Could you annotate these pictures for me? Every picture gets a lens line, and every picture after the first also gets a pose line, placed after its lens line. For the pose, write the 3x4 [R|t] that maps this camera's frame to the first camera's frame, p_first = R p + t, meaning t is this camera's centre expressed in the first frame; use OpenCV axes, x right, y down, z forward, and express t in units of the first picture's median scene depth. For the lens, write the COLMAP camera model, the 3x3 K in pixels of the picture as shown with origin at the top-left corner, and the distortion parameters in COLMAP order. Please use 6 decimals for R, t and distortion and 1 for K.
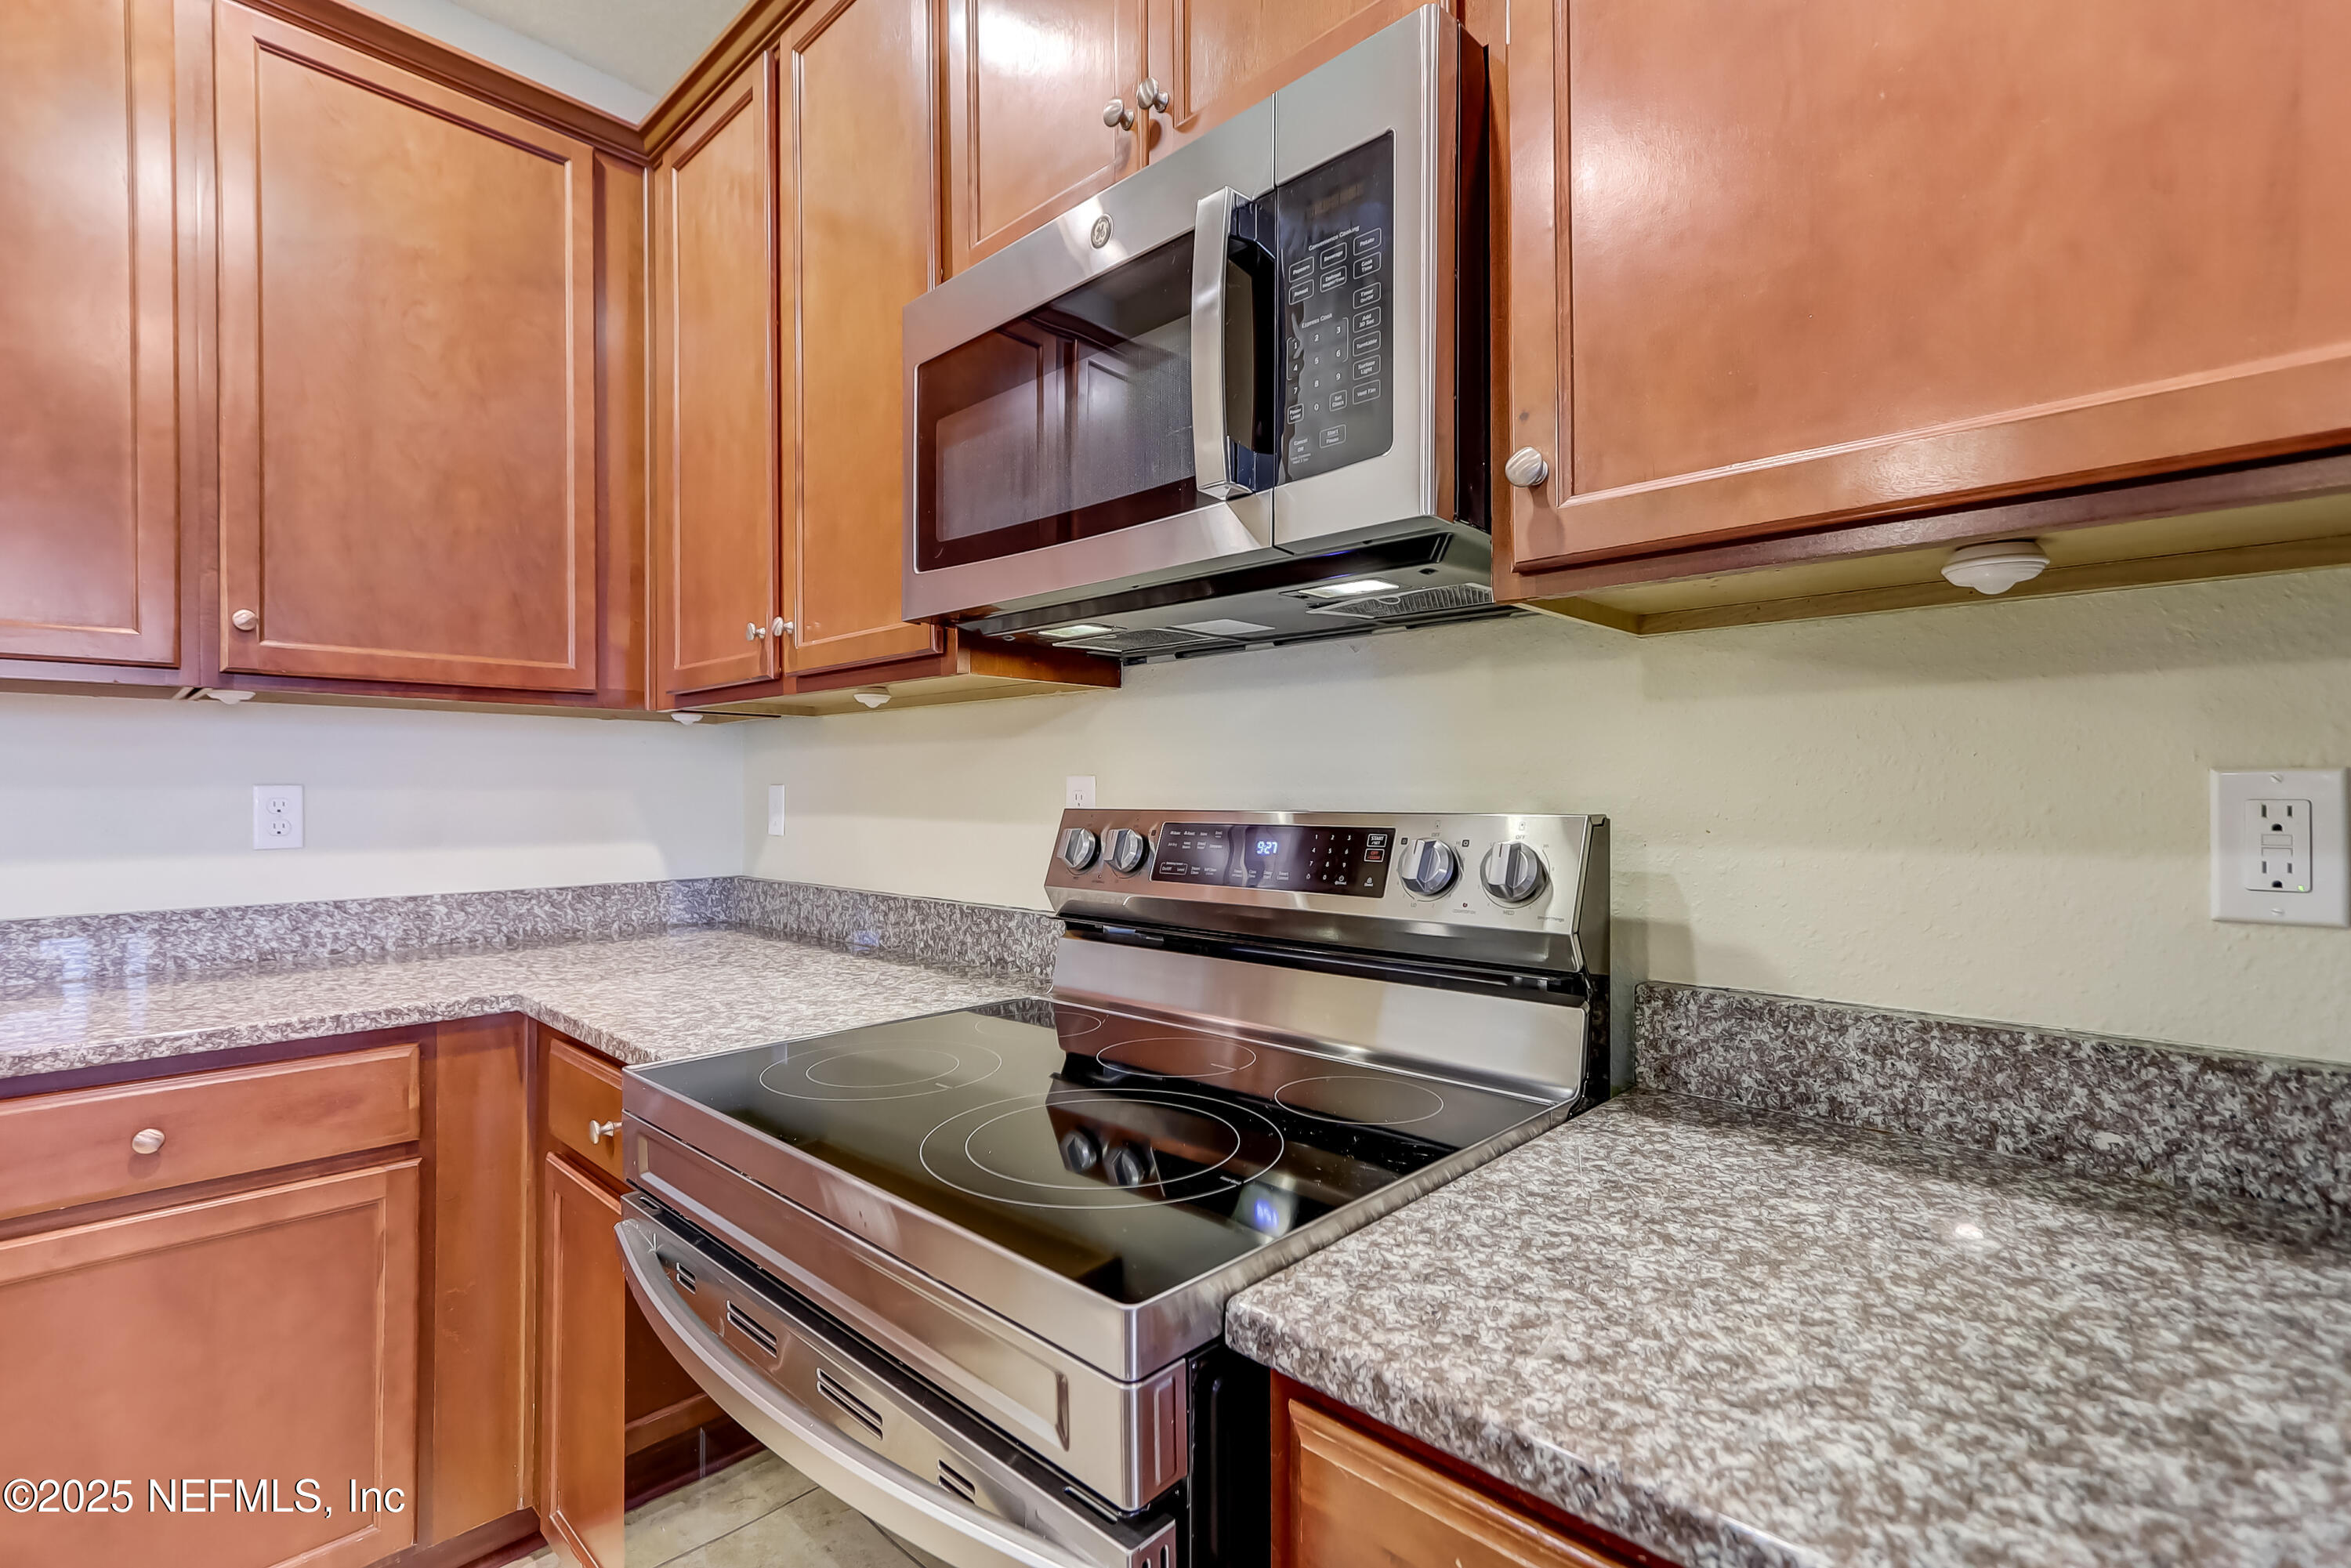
lens RADIAL K [[1068.6, 0, 1166.2], [0, 1068.6, 789.6], [0, 0, 1]] dist [0.002151, 0.000547]
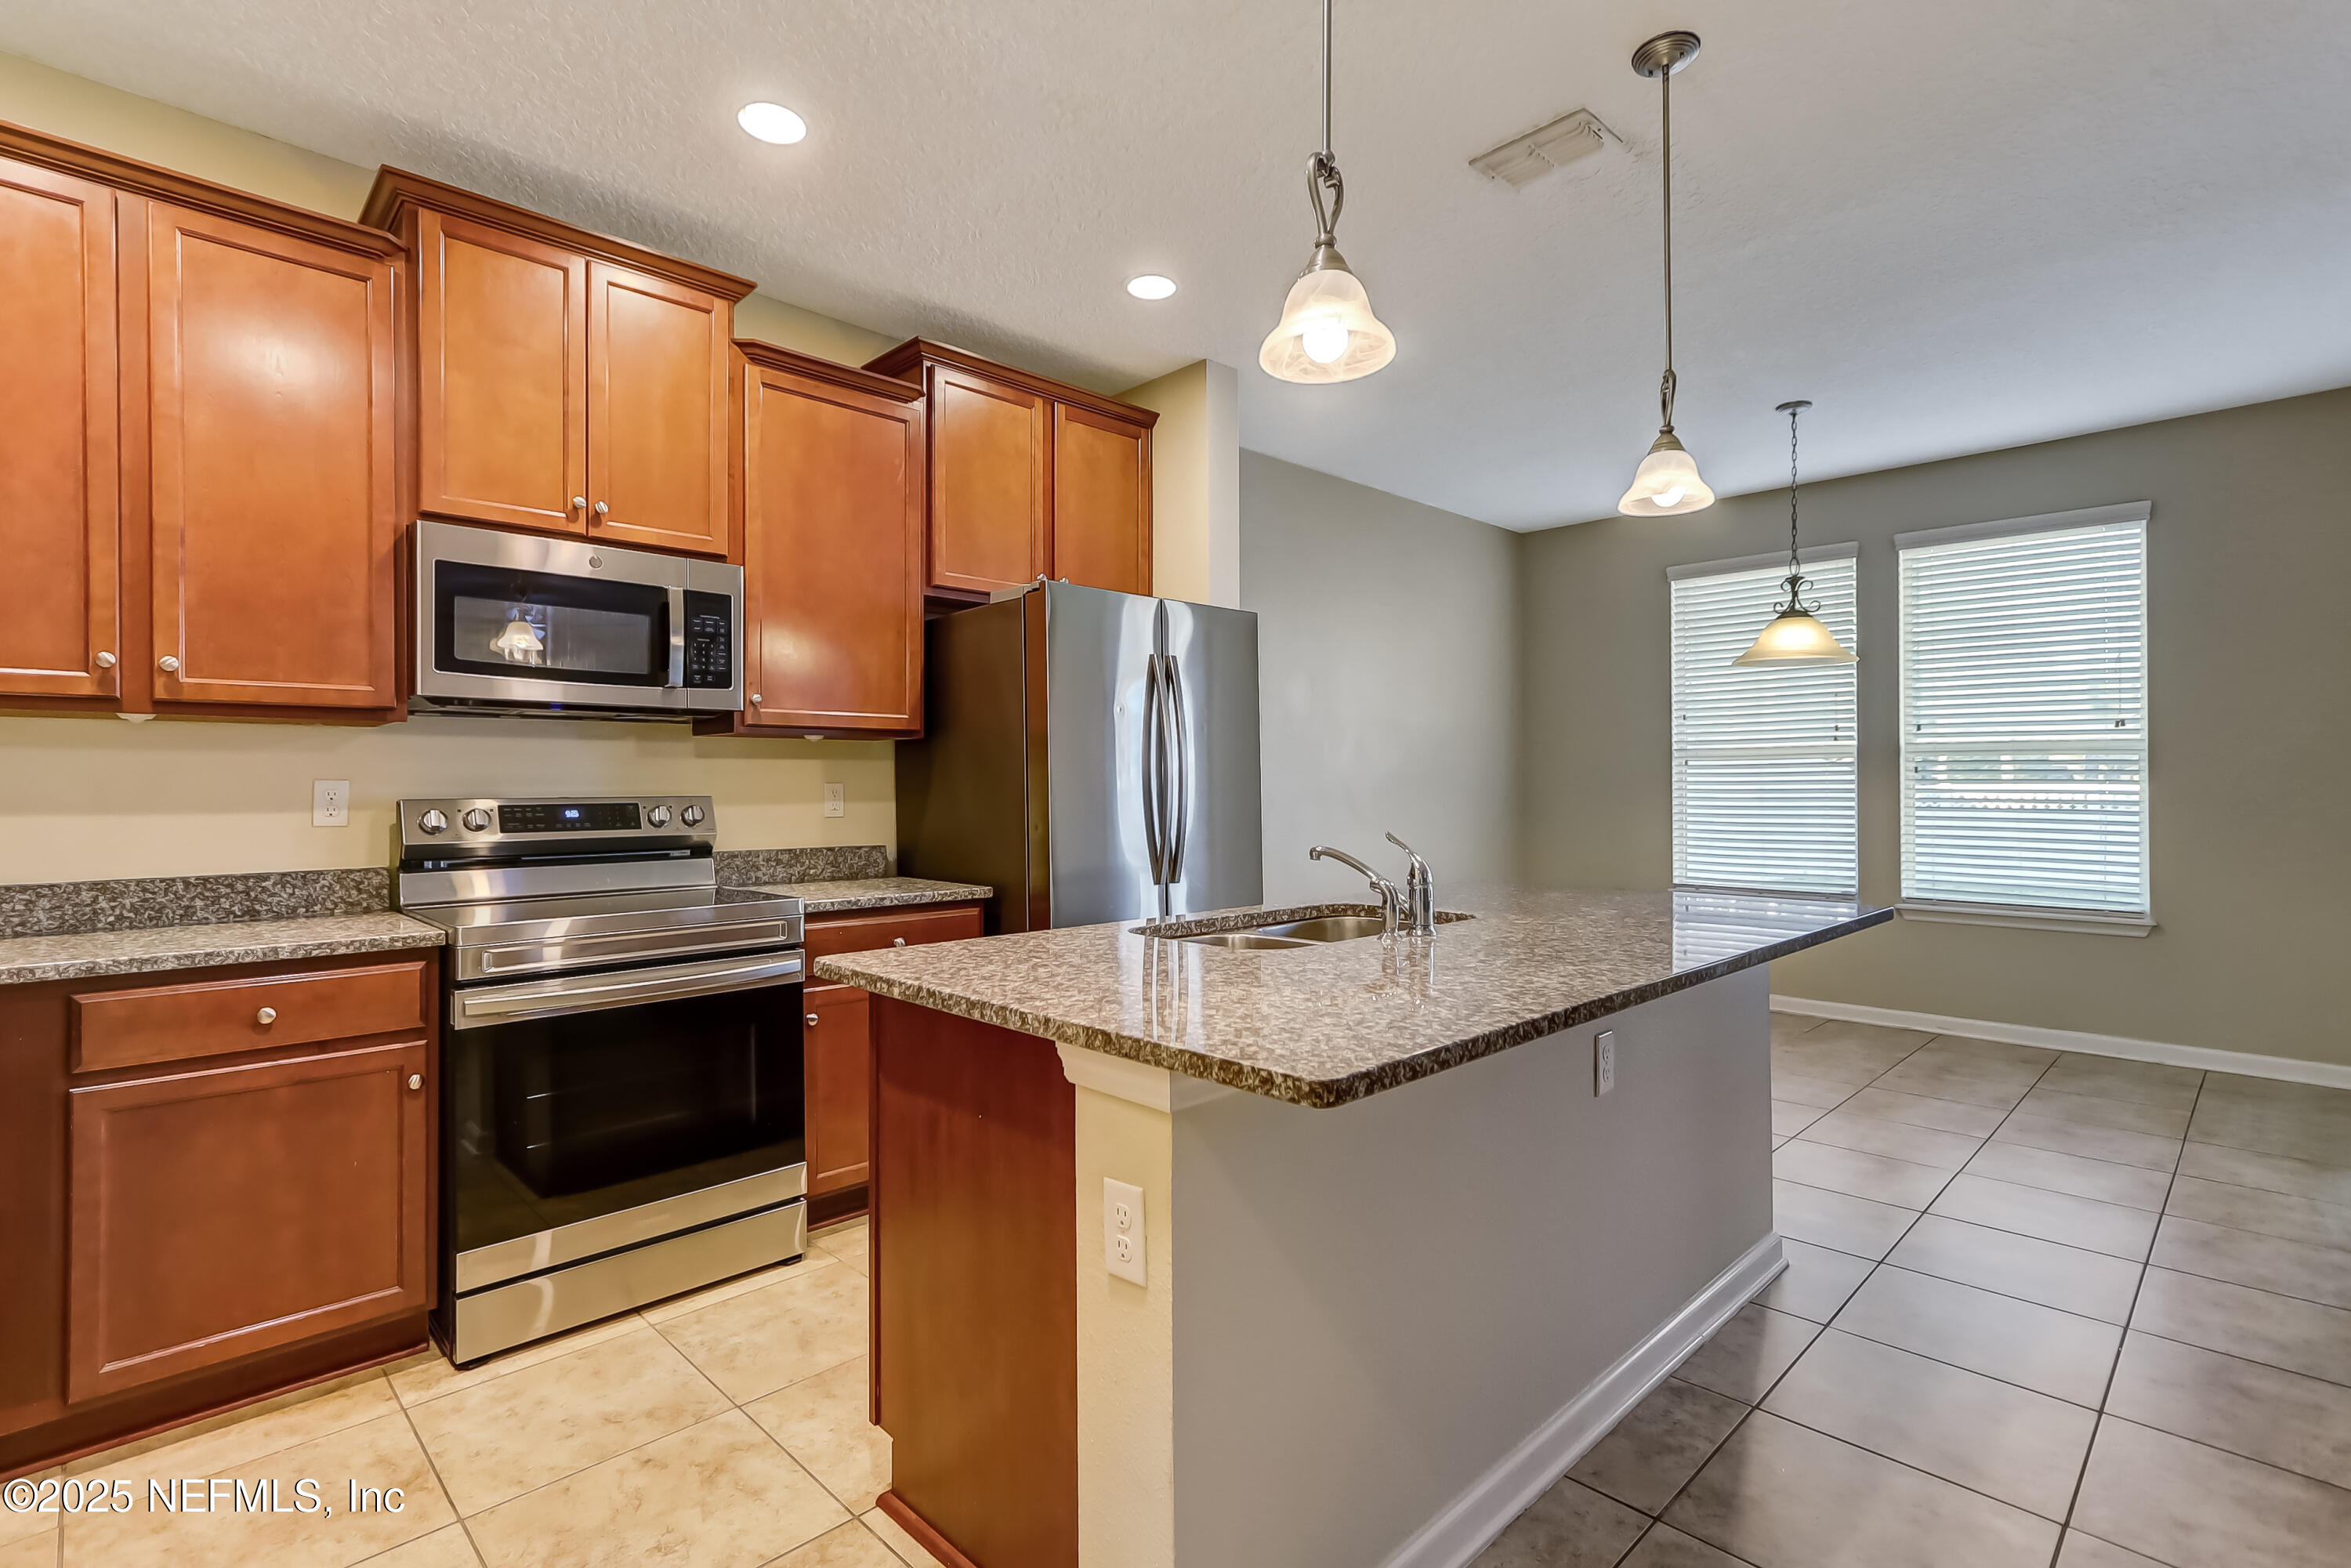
lens RADIAL K [[1090.9, 0, 1175.5], [0, 1090.9, 784.0], [0, 0, 1]] dist [0.004341, 0.000161]
pose [[0.021560, 0.004889, 0.999756, -1.744267], [0.004954, 0.999975, -0.004997, 0.007371], [-0.999755, 0.005061, 0.021535, -0.266442]]
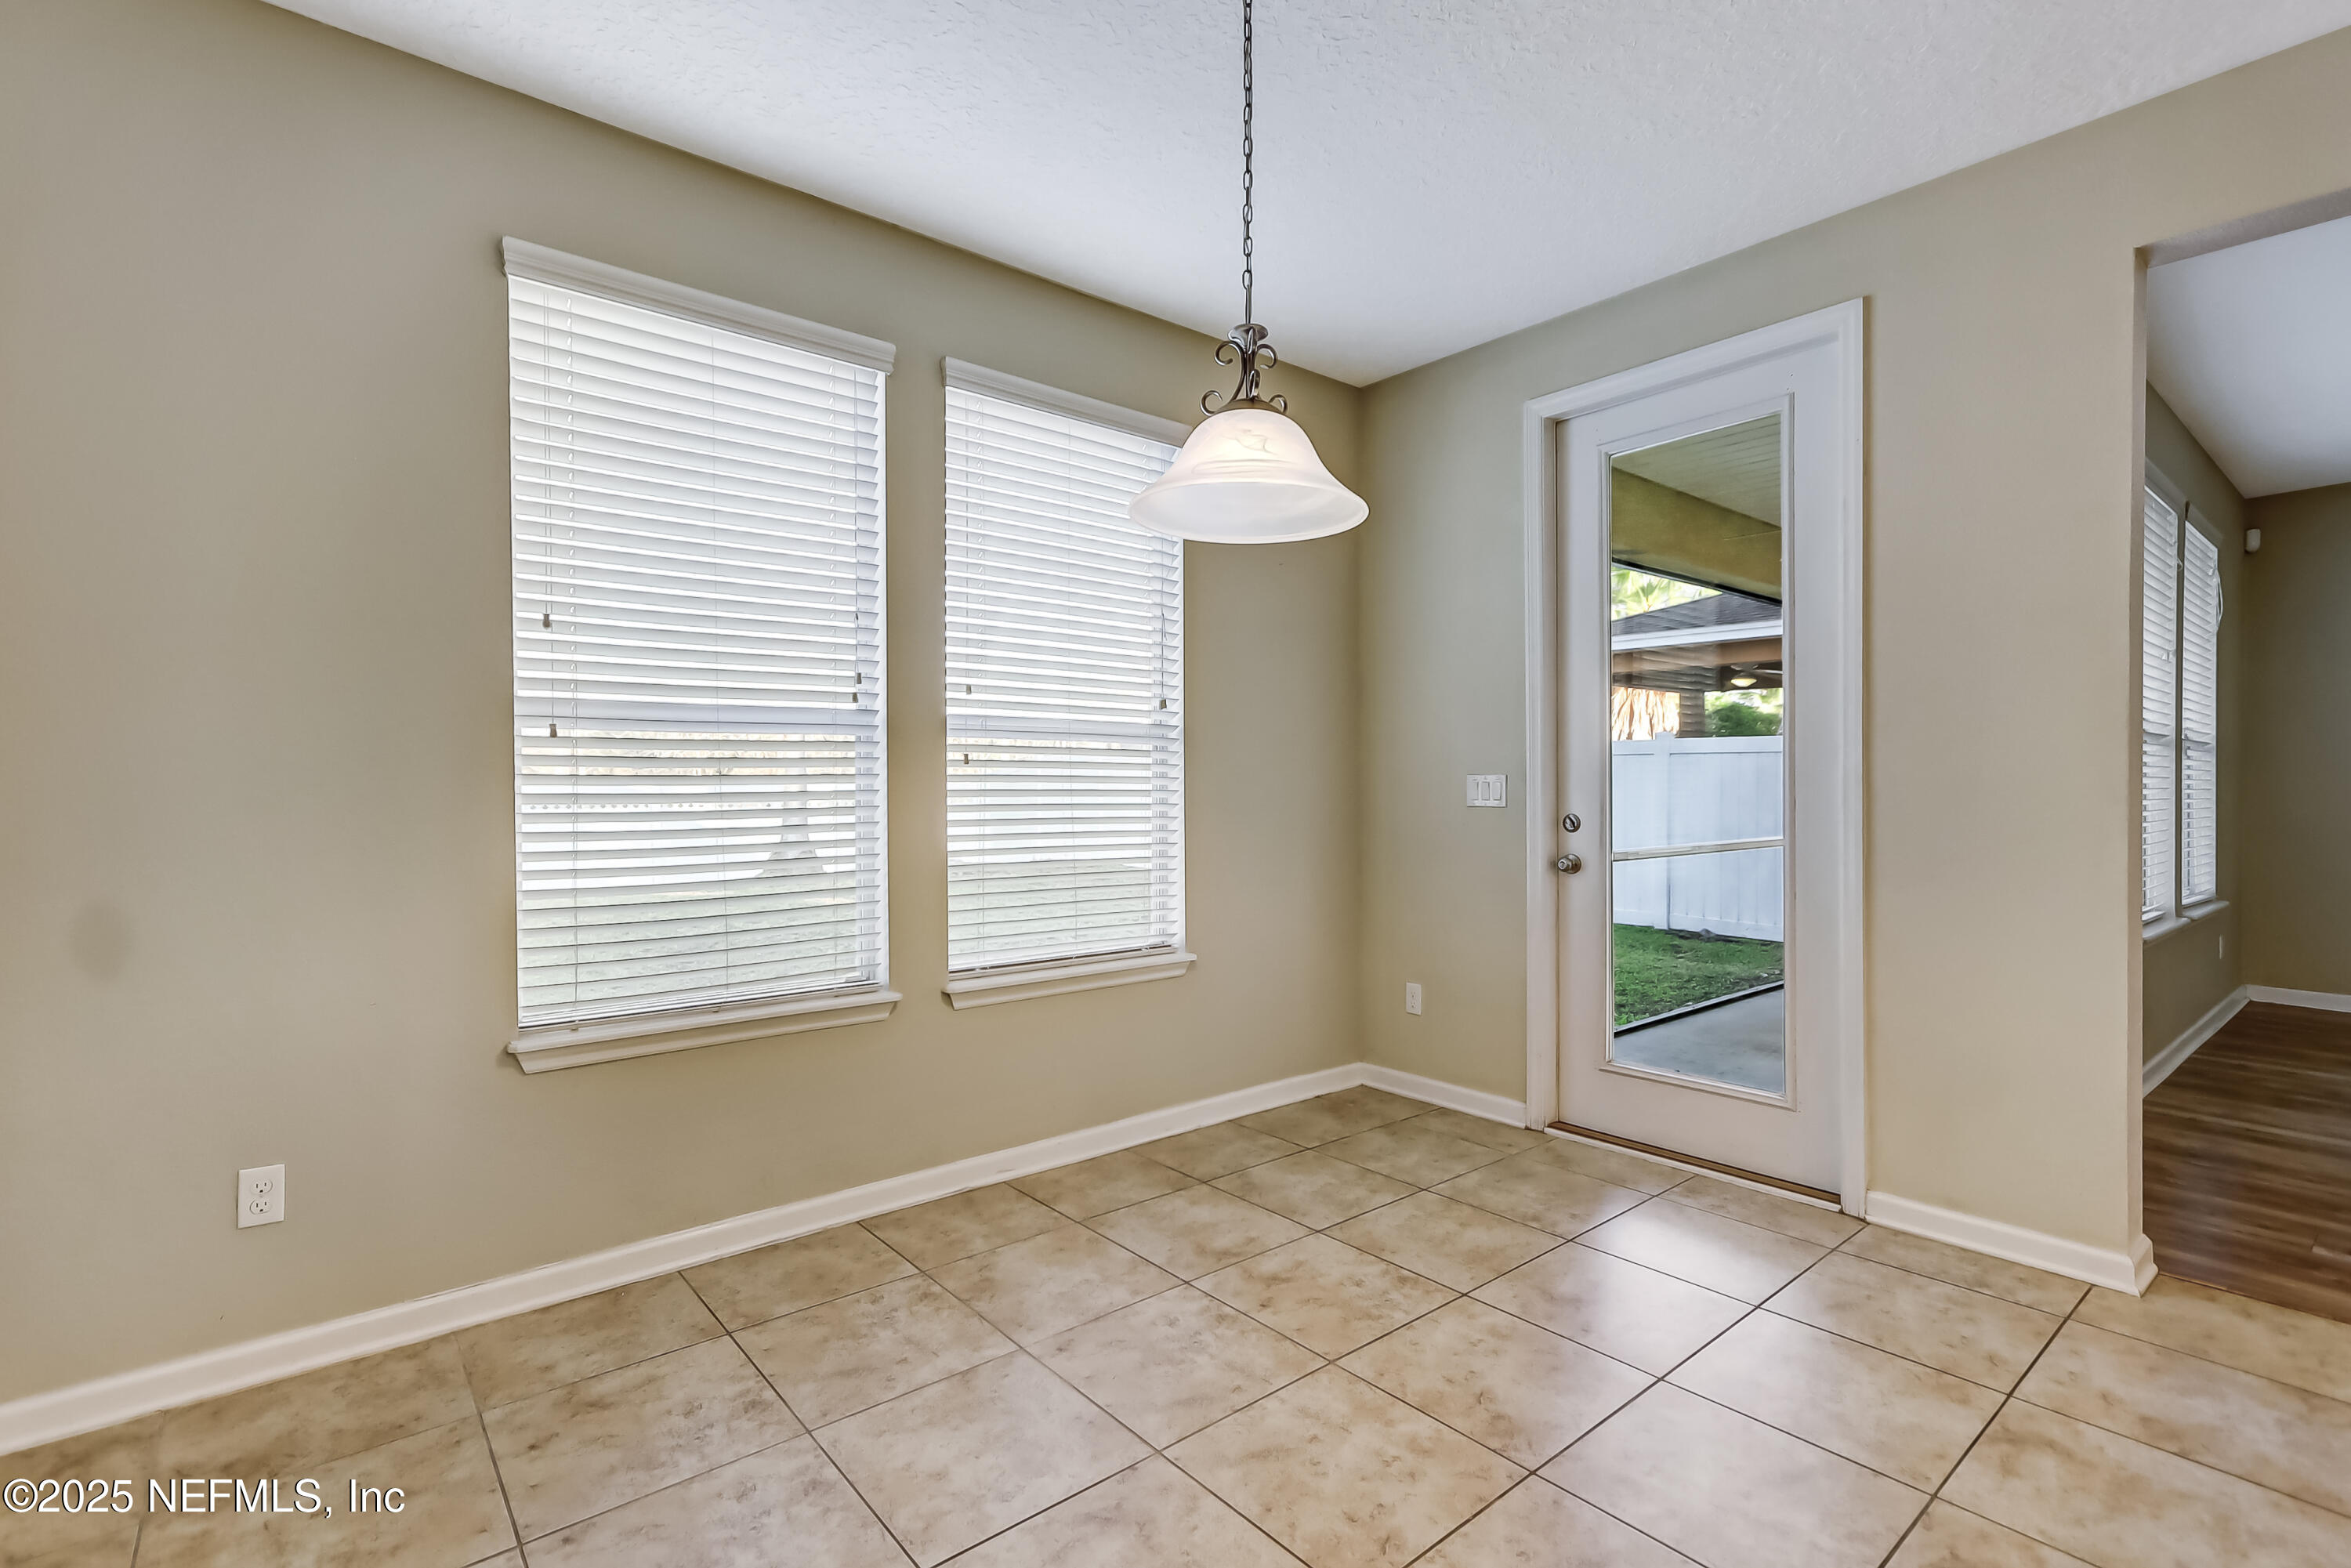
lens RADIAL K [[1090.9, 0, 1175.5], [0, 1090.9, 784.0], [0, 0, 1]] dist [0.004341, 0.000161]
pose [[-0.993765, 0.005856, 0.111343, 1.115463], [0.006510, 0.999964, 0.005510, -0.006704], [-0.111306, 0.006201, -0.993767, -0.508314]]
